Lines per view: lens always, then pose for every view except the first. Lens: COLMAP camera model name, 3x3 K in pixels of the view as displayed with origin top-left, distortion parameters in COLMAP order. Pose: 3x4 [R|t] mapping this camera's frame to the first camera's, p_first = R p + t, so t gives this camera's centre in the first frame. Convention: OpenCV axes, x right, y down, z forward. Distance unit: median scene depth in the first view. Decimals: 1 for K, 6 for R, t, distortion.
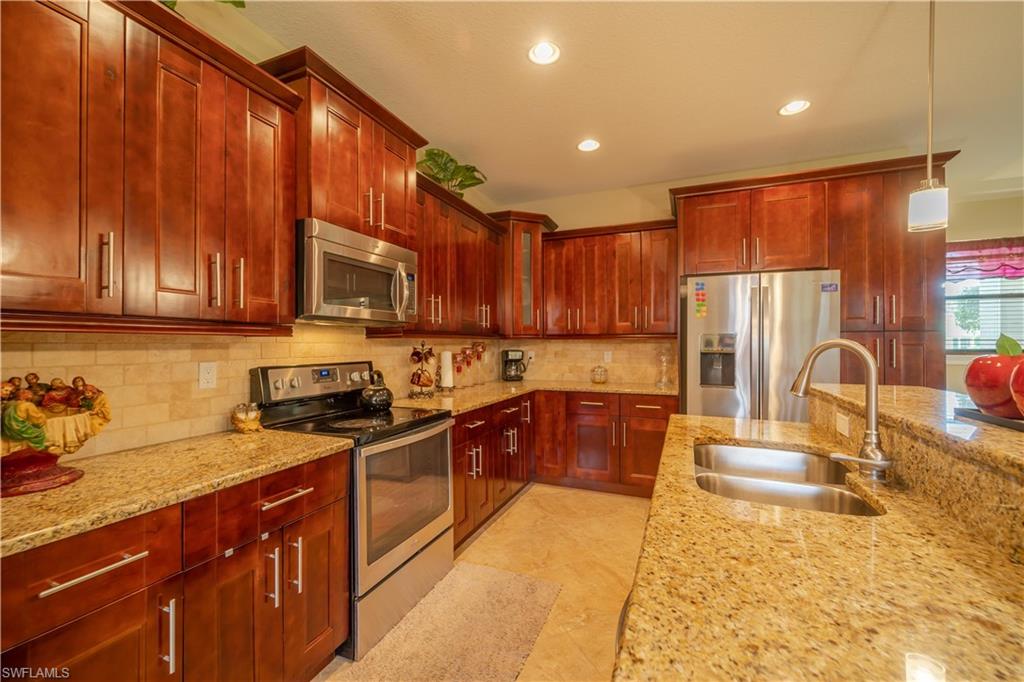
lens RADIAL K [[418.8, 0, 508.5], [0, 418.8, 341.3], [0, 0, 1]] dist [0.001848, -0.001204]
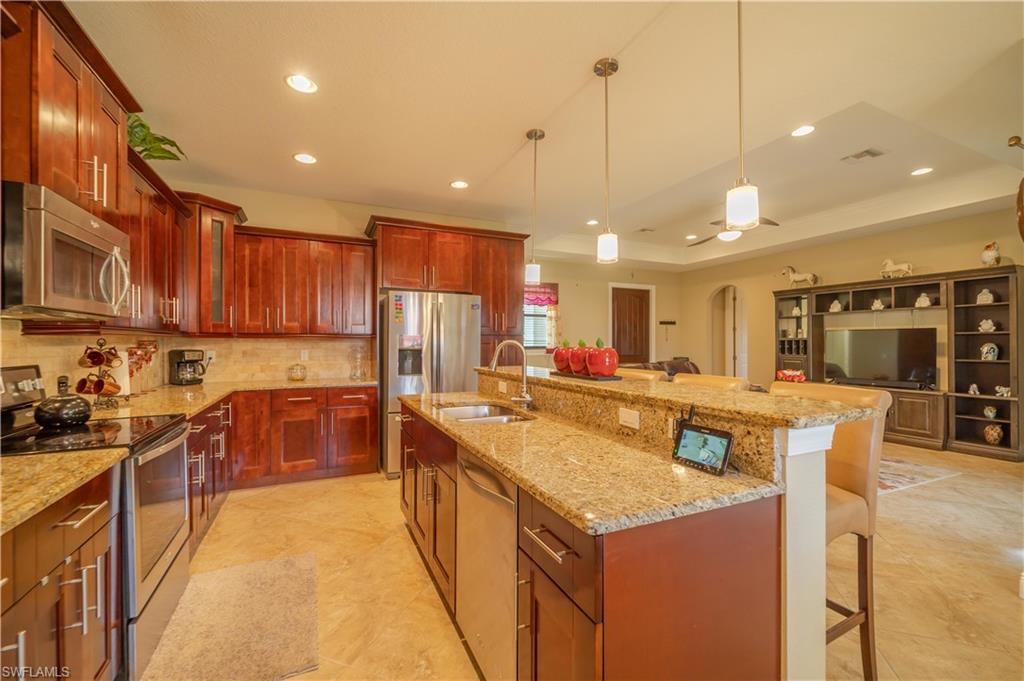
lens RADIAL K [[418.7, 0, 511.5], [0, 418.7, 342.8], [0, 0, 1]] dist [0.002838, 0.000276]
pose [[0.668089, 0.000745, 0.744081, -0.272263], [-0.005006, 0.999981, 0.003494, -0.000163], [-0.744064, -0.006059, 0.668080, -0.124541]]
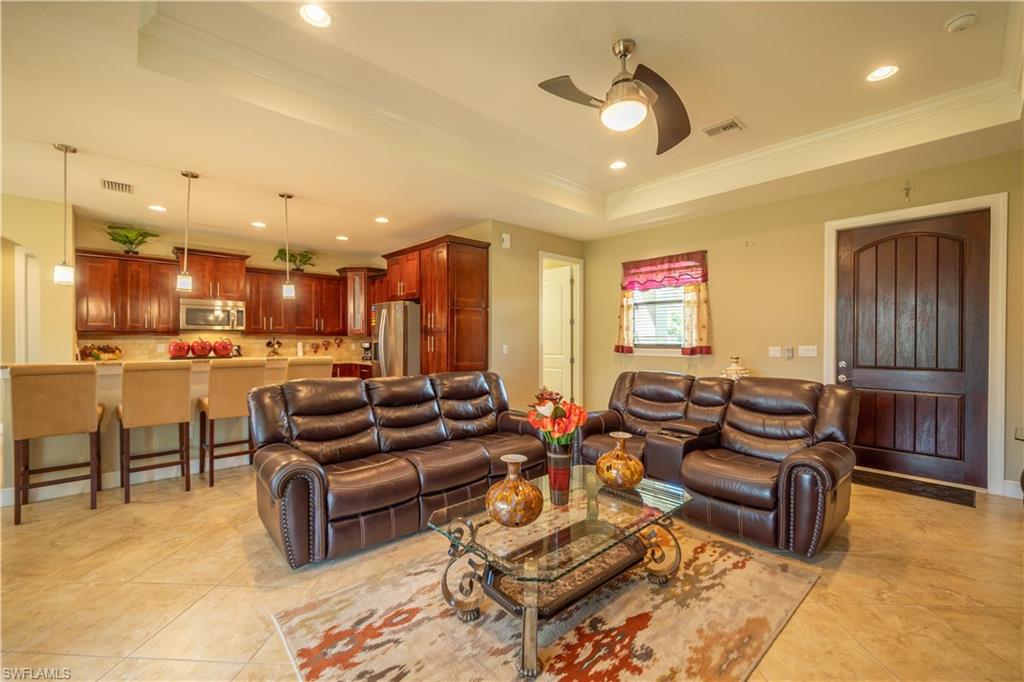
lens RADIAL K [[418.8, 0, 509.5], [0, 418.8, 345.1], [0, 0, 1]] dist [0.001848, -0.001204]
pose [[0.910538, 0.008124, -0.413346, 1.836527], [-0.000281, 0.999819, 0.019032, -0.001936], [0.413426, -0.017213, 0.910375, -0.510457]]
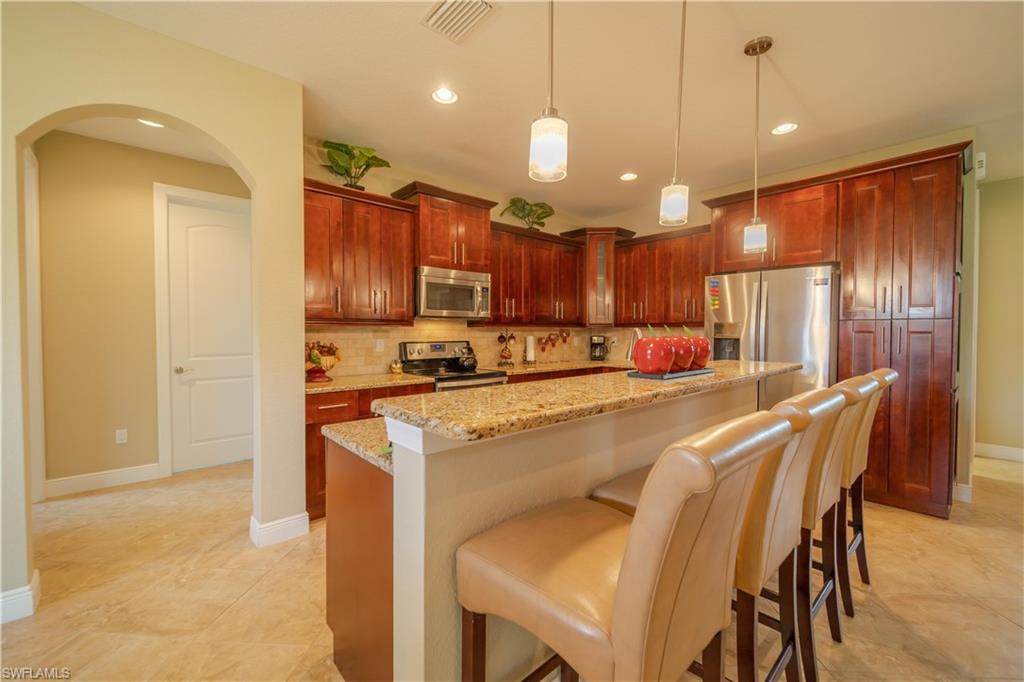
lens RADIAL K [[418.8, 0, 509.5], [0, 418.8, 341.8], [0, 0, 1]] dist [0.001848, -0.001204]
pose [[0.904006, 0.013265, -0.427314, 0.442666], [0.000306, 0.999498, 0.031674, -0.001340], [0.427520, -0.028764, 0.903548, -0.356958]]
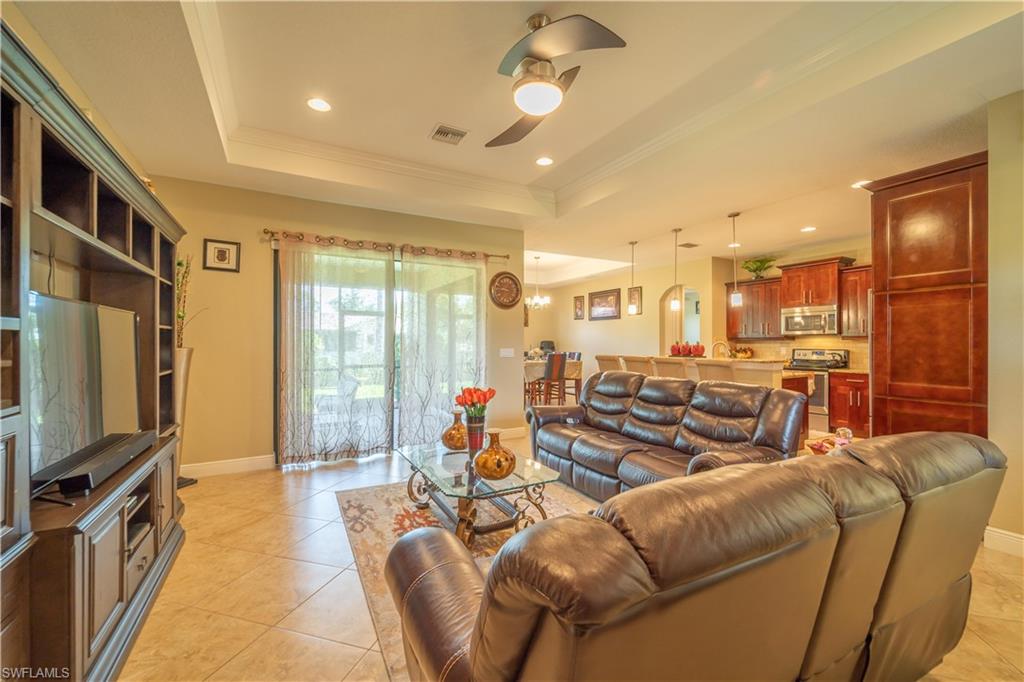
lens RADIAL K [[418.8, 0, 505.7], [0, 418.8, 342.3], [0, 0, 1]] dist [0.001848, -0.001204]
pose [[-0.622570, -0.000172, -0.782564, 2.352153], [0.002860, 0.999993, -0.002495, 0.003996], [0.782559, -0.003791, -0.622566, 0.825884]]
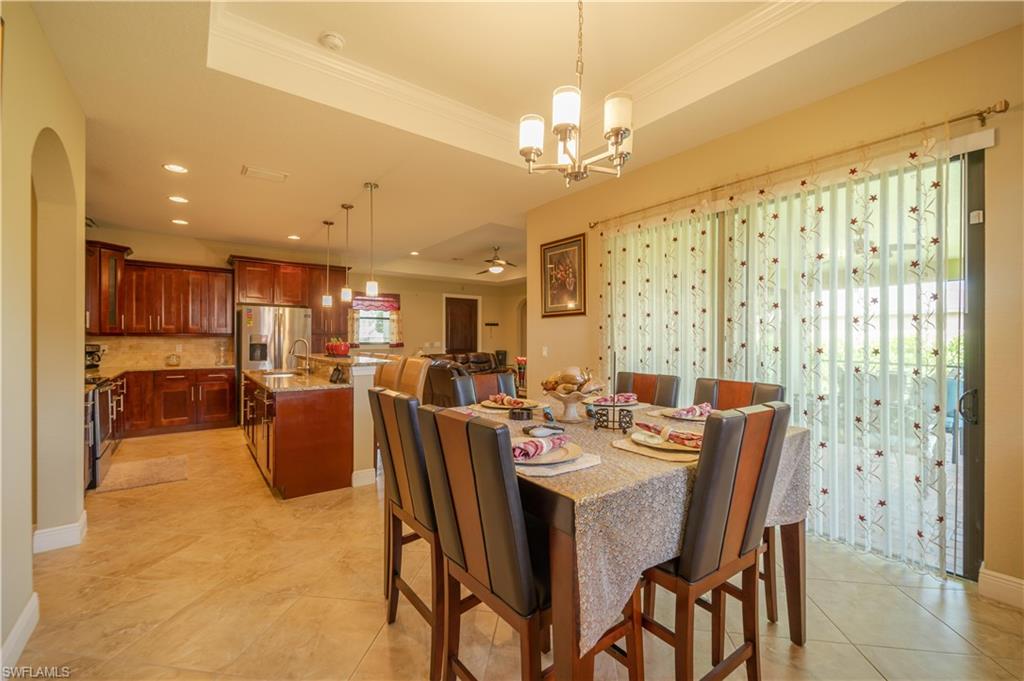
lens RADIAL K [[418.7, 0, 508.5], [0, 418.7, 342.2], [0, 0, 1]] dist [0.002838, 0.000276]
pose [[0.494555, -0.004932, 0.869132, -0.662393], [-0.007348, 0.999924, 0.009855, -0.010544], [-0.869115, -0.011260, 0.494481, -1.050429]]
